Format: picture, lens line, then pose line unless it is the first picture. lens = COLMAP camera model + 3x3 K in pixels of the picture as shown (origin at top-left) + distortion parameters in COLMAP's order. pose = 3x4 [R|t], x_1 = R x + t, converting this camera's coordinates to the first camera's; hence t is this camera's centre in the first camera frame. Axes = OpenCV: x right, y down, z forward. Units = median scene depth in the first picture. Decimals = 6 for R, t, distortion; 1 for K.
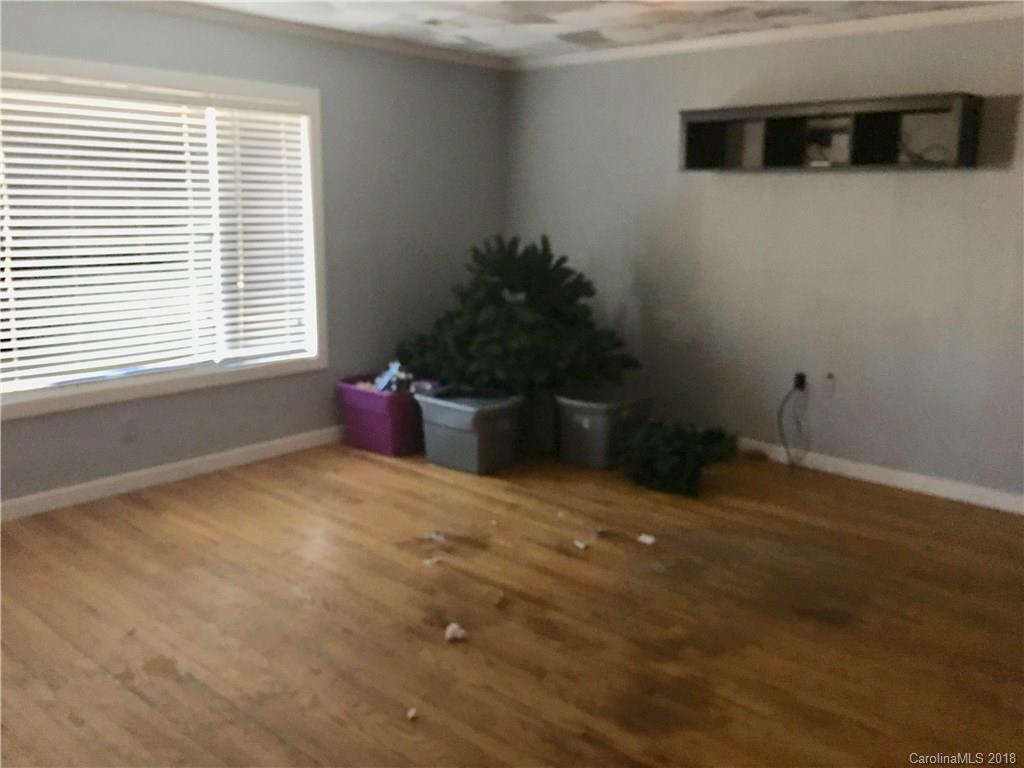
lens RADIAL K [[870.6, 0, 511.4], [0, 870.6, 389.7], [0, 0, 1]] dist [0.020322, -0.016696]
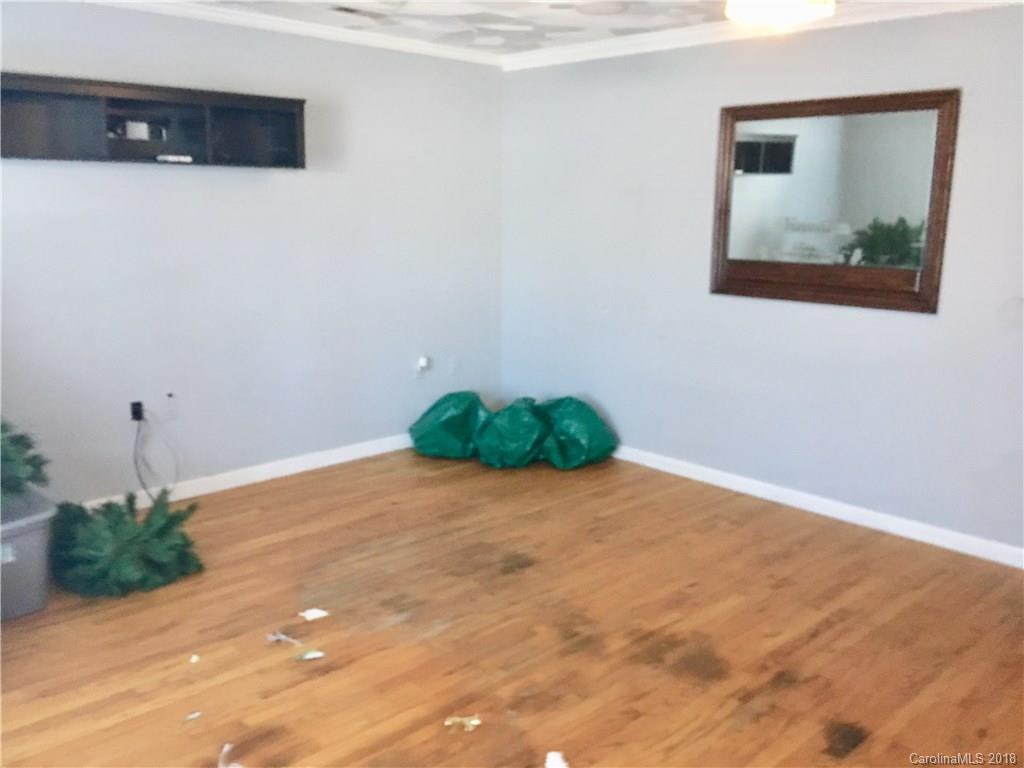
lens RADIAL K [[870.6, 0, 510.2], [0, 870.6, 376.4], [0, 0, 1]] dist [0.020322, -0.016696]
pose [[0.123253, -0.215767, 0.968635, -0.667710], [0.214767, 0.958745, 0.186236, -0.184019], [-0.968857, 0.185076, 0.164508, 0.748014]]
